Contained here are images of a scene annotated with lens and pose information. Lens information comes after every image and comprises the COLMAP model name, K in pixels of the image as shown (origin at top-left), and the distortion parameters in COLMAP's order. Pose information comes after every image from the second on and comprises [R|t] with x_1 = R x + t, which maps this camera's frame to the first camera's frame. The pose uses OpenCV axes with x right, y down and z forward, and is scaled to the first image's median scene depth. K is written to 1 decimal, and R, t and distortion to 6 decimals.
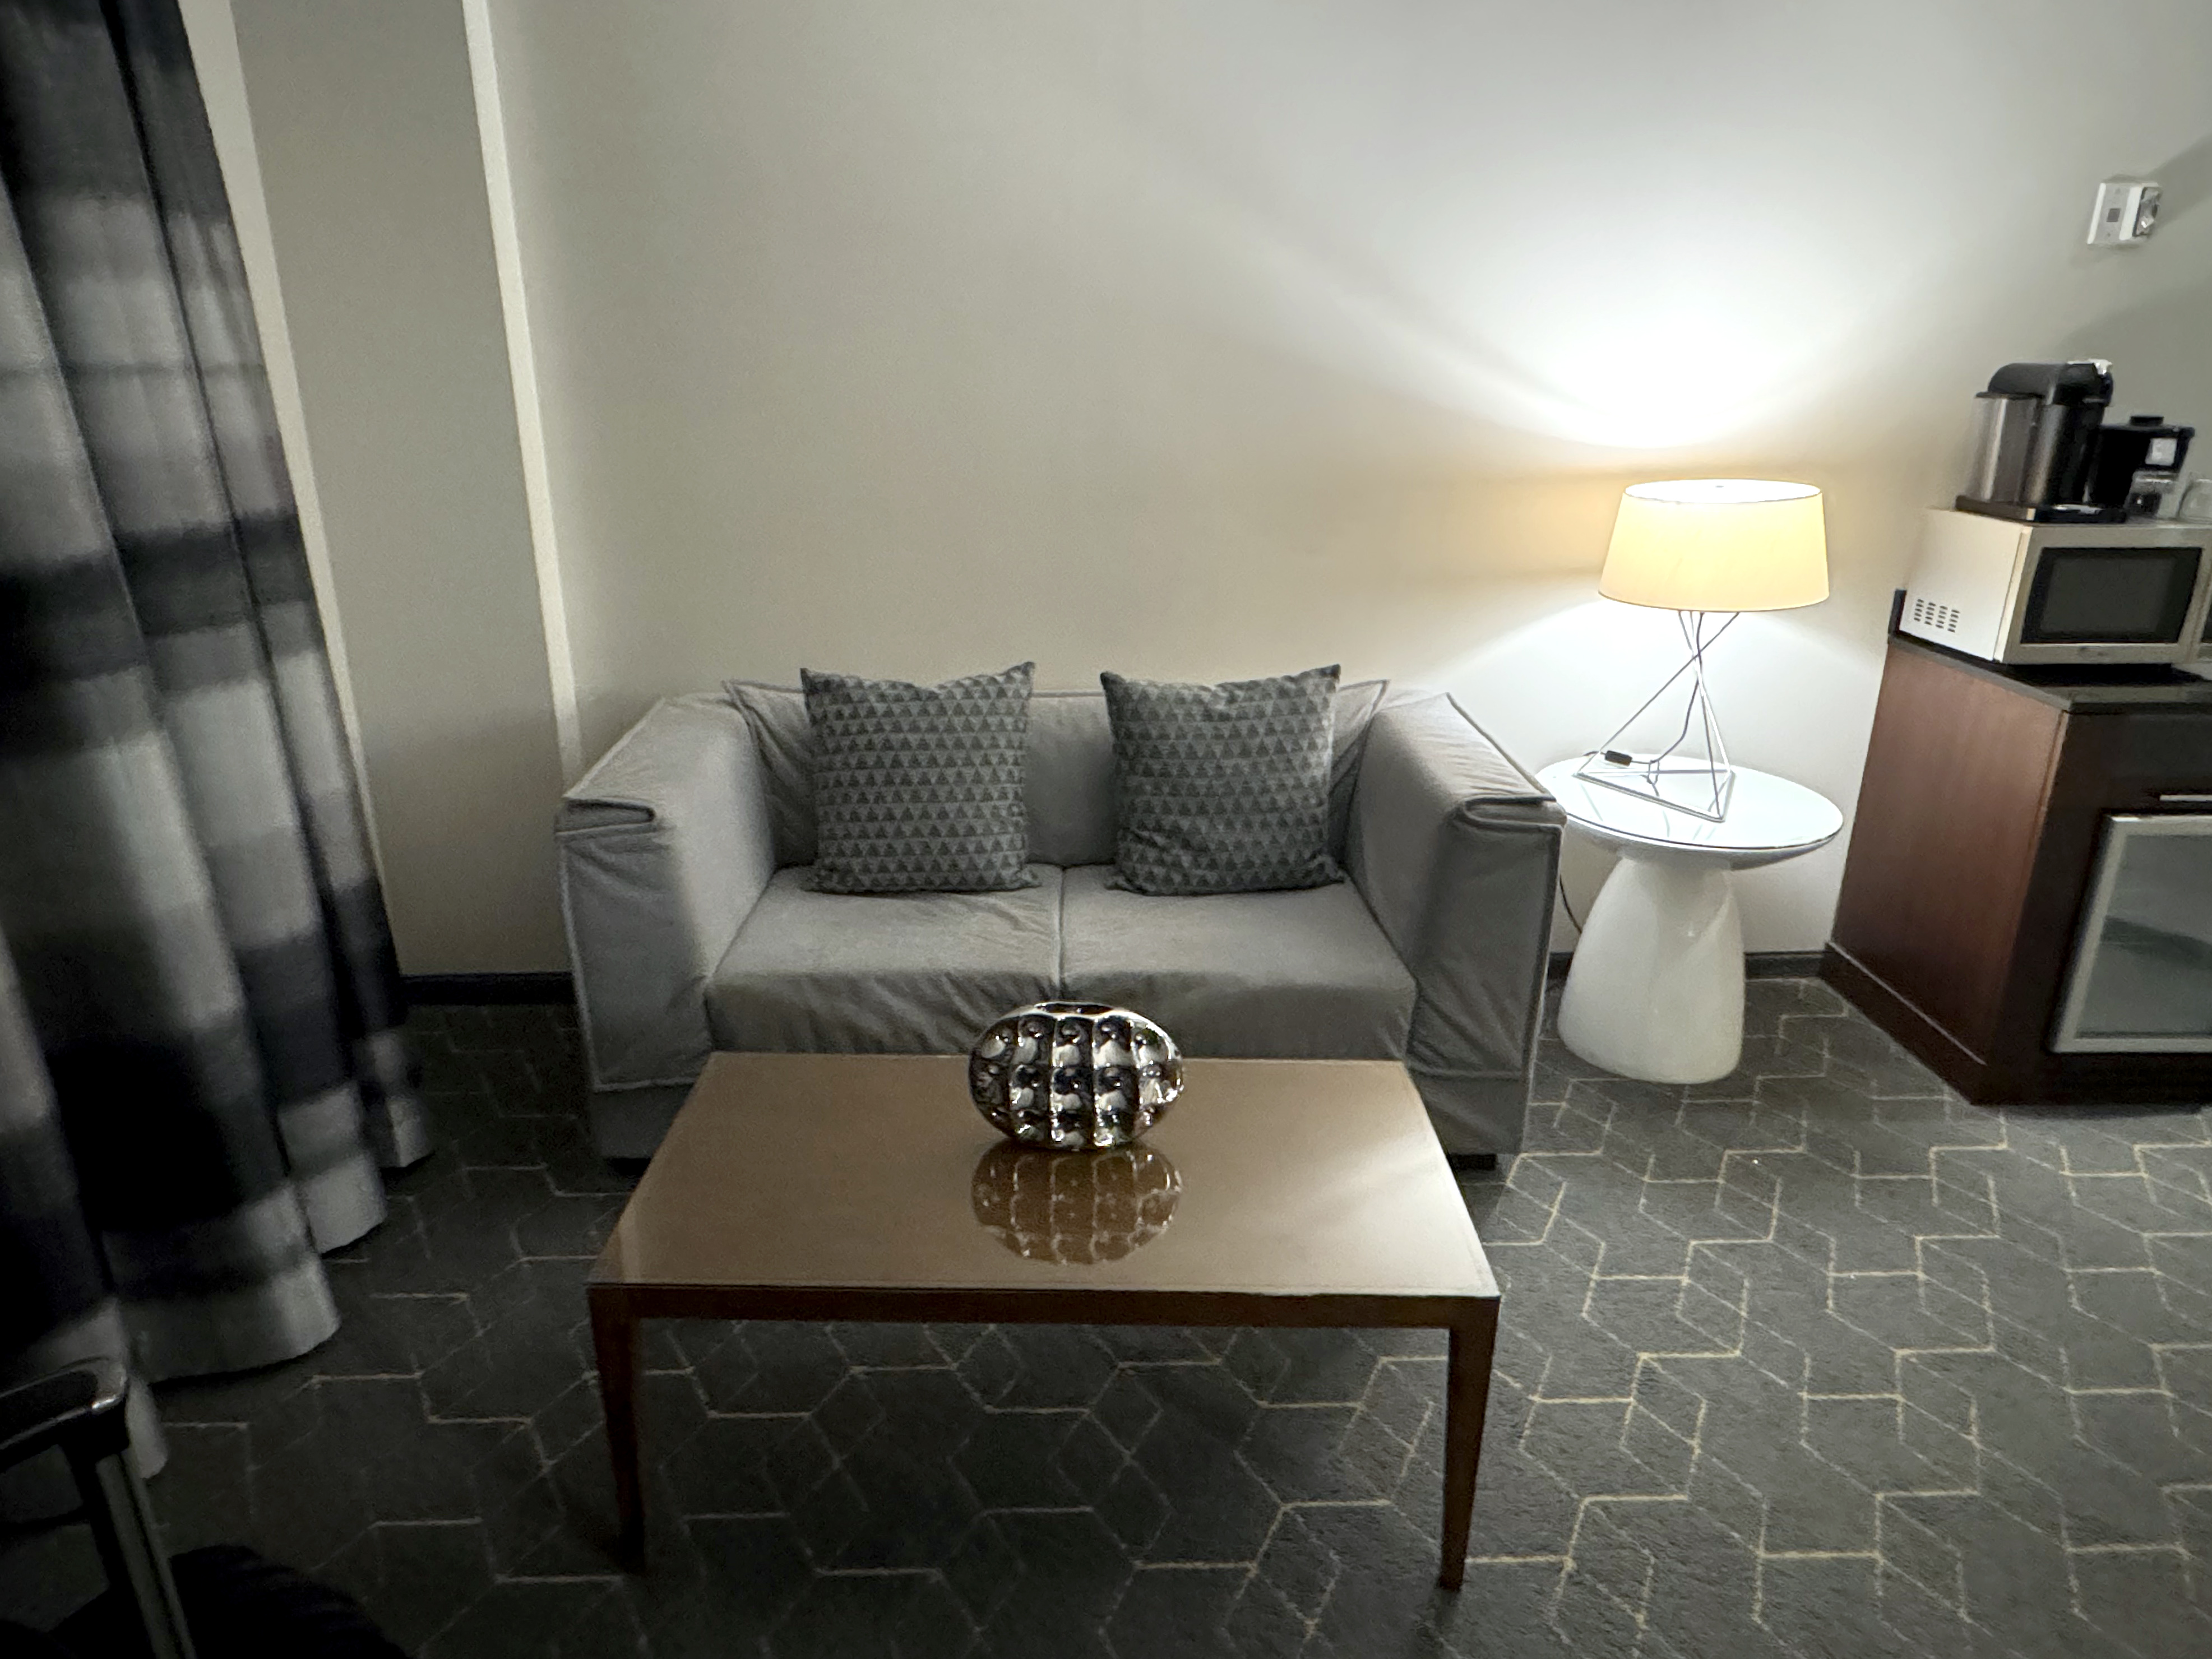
lens RADIAL K [[1311.5, 0, 1103.2], [0, 1311.5, 821.8], [0, 0, 1]] dist [0.000361, -0.001206]
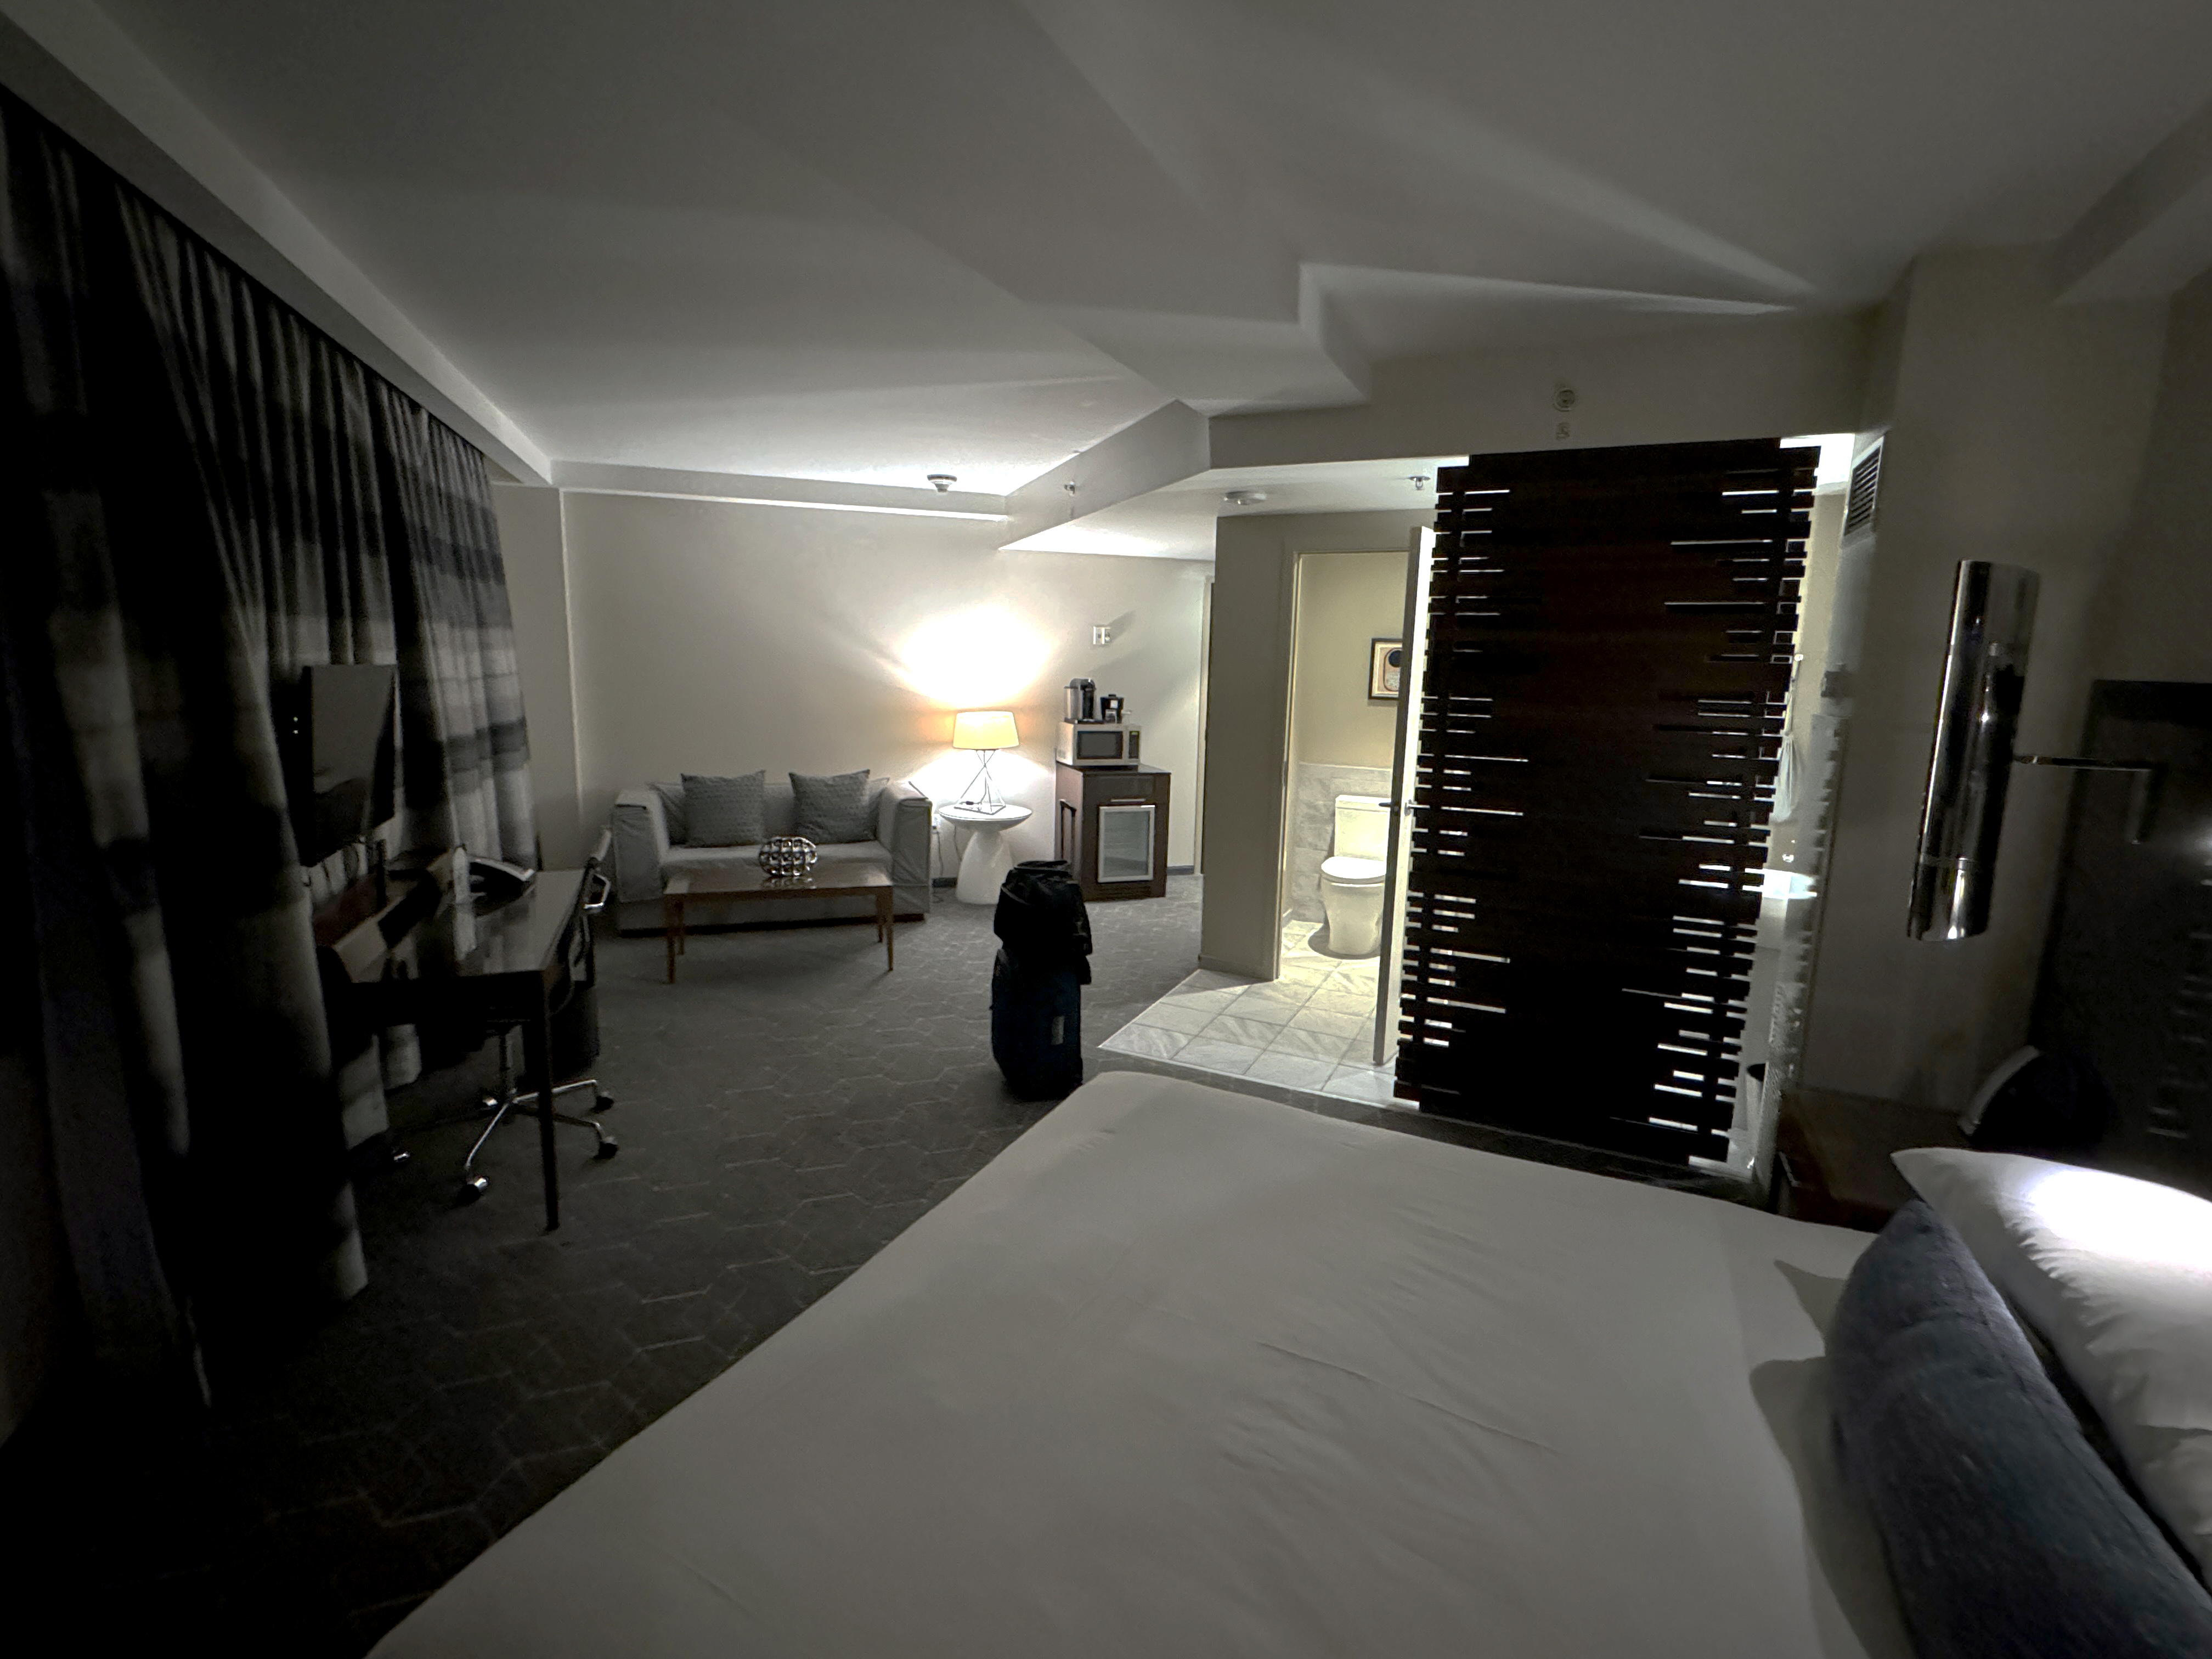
lens RADIAL K [[1020.9, 0, 1096.2], [0, 1020.9, 832.3], [0, 0, 1]] dist [0.000277, -0.000035]
pose [[0.953484, -0.031202, 0.299826, -0.037613], [0.079781, 0.985282, -0.151178, 0.443832], [-0.290696, 0.168066, 0.941939, -1.433205]]
